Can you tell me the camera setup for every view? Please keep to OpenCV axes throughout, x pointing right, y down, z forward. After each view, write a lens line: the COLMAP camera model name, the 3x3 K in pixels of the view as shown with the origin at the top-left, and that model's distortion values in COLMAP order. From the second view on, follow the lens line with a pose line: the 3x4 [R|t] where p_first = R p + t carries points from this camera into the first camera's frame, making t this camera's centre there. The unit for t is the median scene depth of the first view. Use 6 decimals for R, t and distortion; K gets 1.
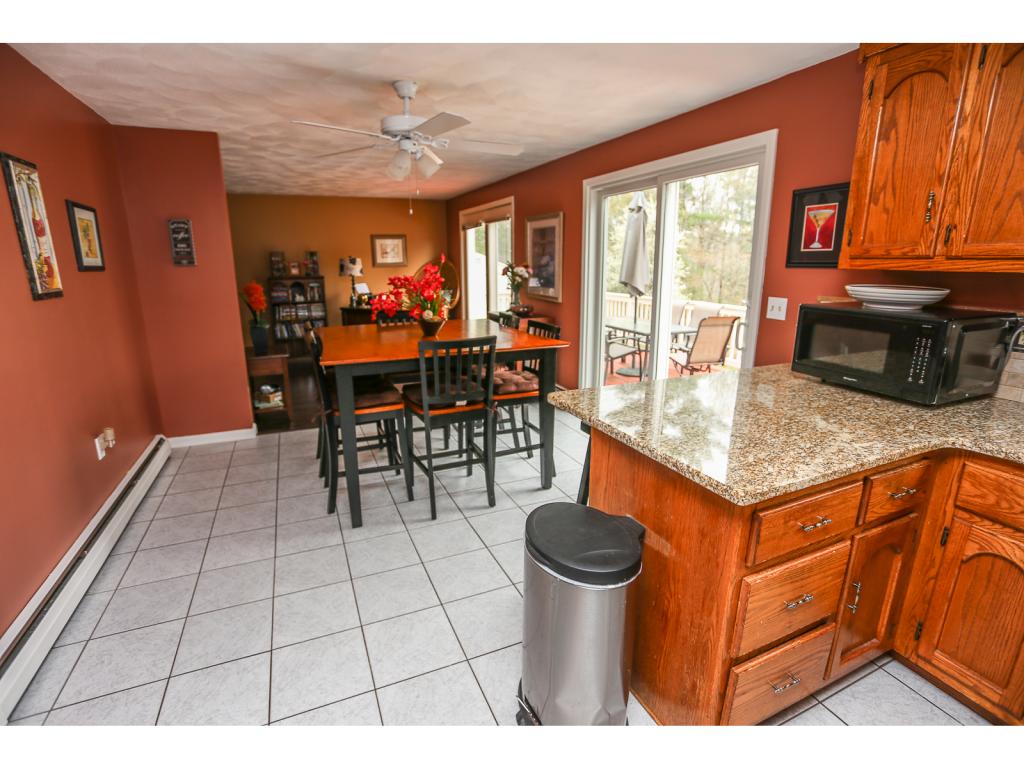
lens RADIAL K [[497.5, 0, 512.0], [0, 497.5, 384.0], [0, 0, 1]] dist [-0.070113, 0.034072]
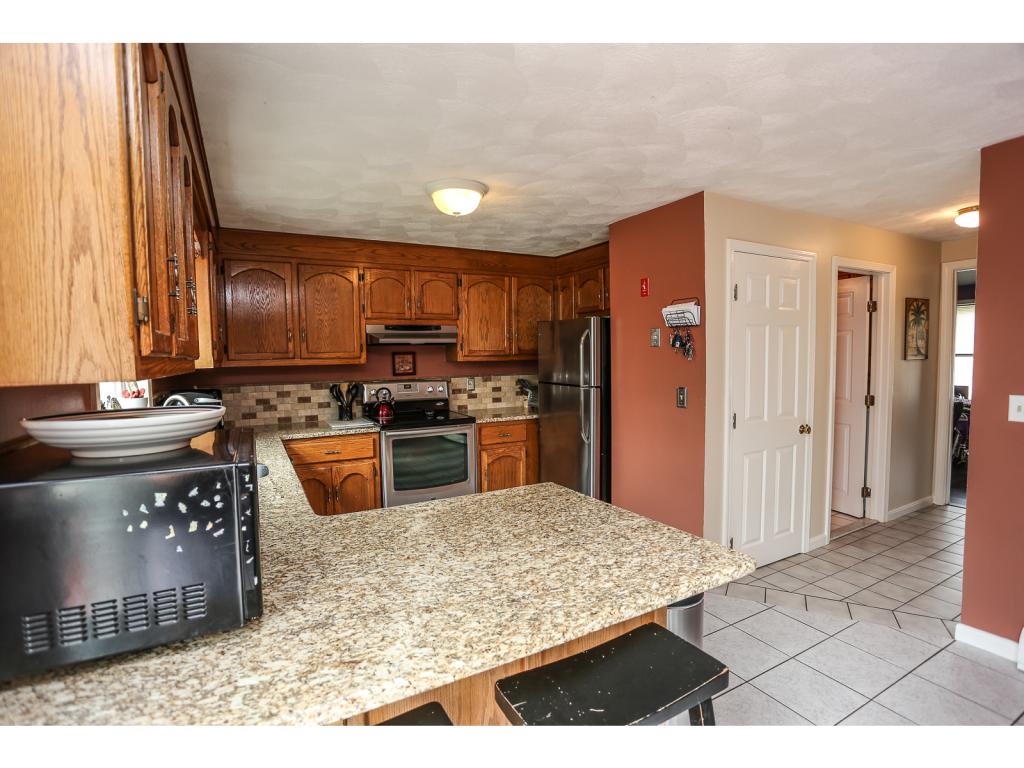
lens RADIAL K [[520.9, 0, 512.0], [0, 520.9, 384.0], [0, 0, 1]] dist [-0.074420, 0.027196]
pose [[-0.996370, 0.021138, -0.082462, 0.232499], [-0.004352, 0.954765, 0.297330, -0.209661], [0.085017, 0.296609, -0.951207, 0.821900]]
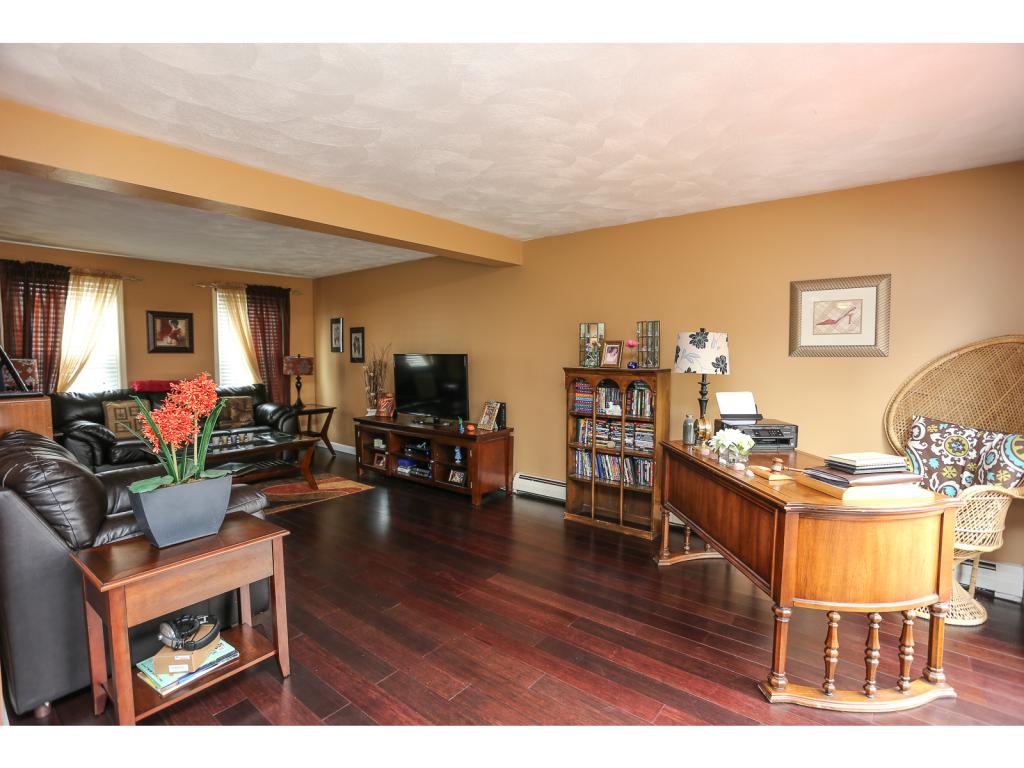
lens RADIAL K [[497.5, 0, 512.0], [0, 497.5, 384.0], [0, 0, 1]] dist [-0.070113, 0.034072]
pose [[0.468861, 0.062450, -0.881062, -0.041543], [-0.220970, 0.974072, -0.048547, -0.303542], [0.855185, 0.217450, 0.470503, 1.308951]]
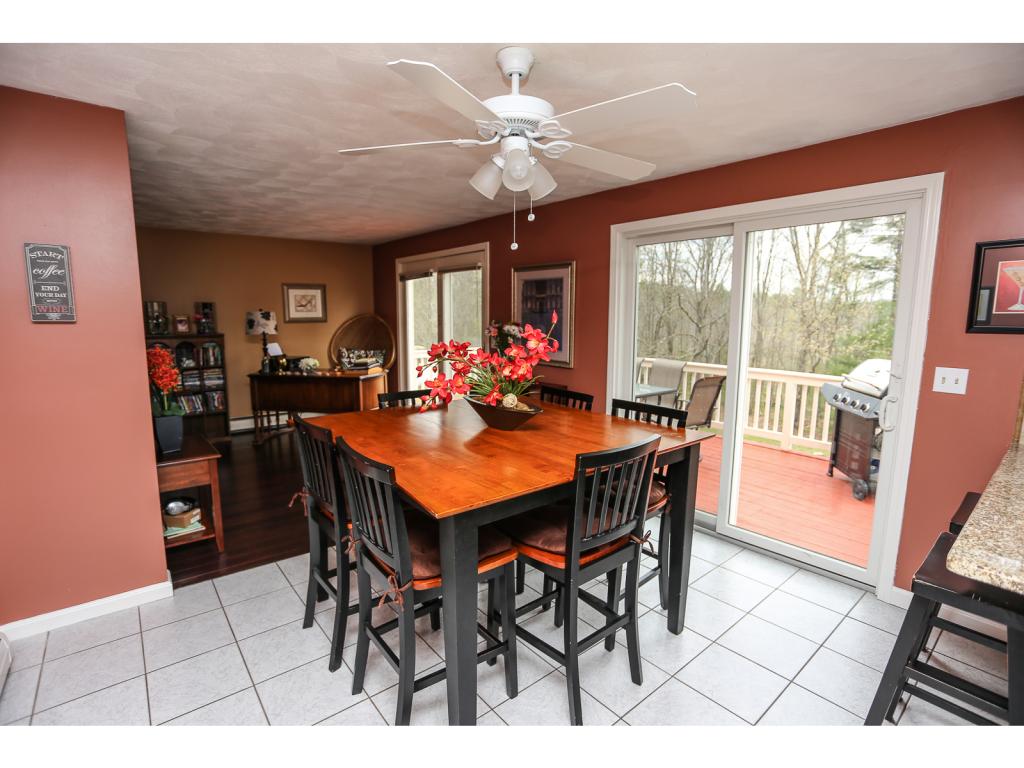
lens RADIAL K [[497.5, 0, 512.0], [0, 497.5, 384.0], [0, 0, 1]] dist [-0.070113, 0.034072]
pose [[0.963810, -0.027668, 0.265151, -0.301734], [0.055226, 0.993746, -0.097047, -0.084372], [-0.260807, 0.108178, 0.959311, 0.311888]]
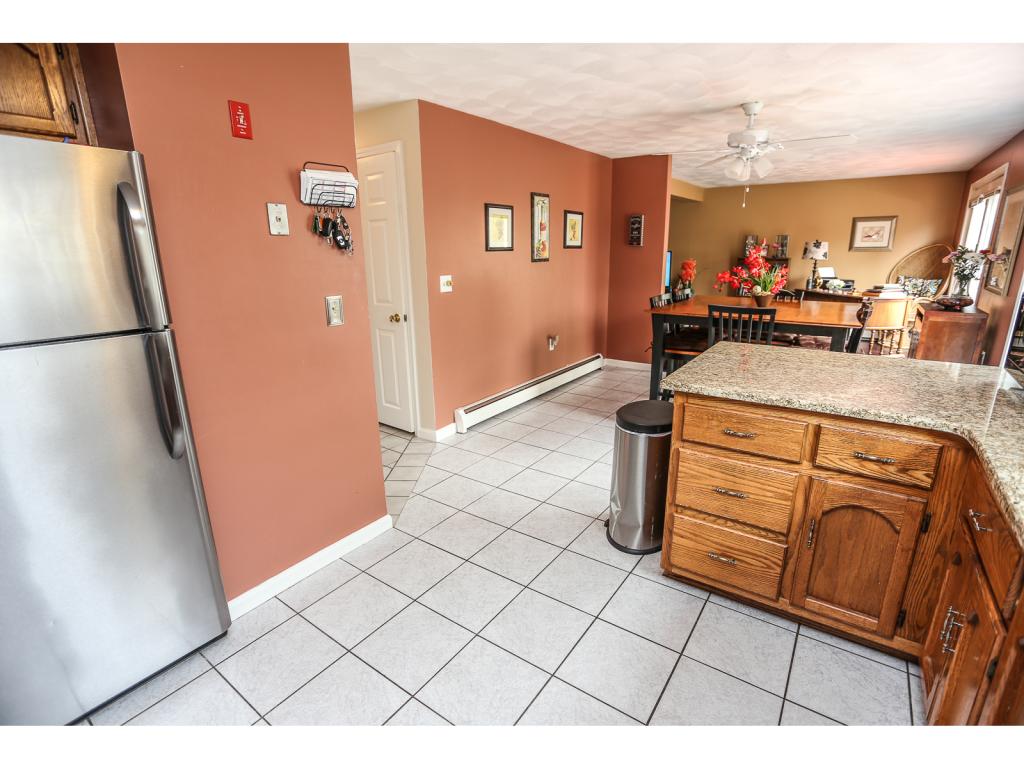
lens RADIAL K [[497.5, 0, 512.0], [0, 497.5, 384.0], [0, 0, 1]] dist [-0.070113, 0.034072]
pose [[0.513552, 0.225066, -0.828015, 0.494369], [-0.197134, 0.970122, 0.141426, 0.029605], [0.835106, 0.090600, 0.542576, -0.108432]]
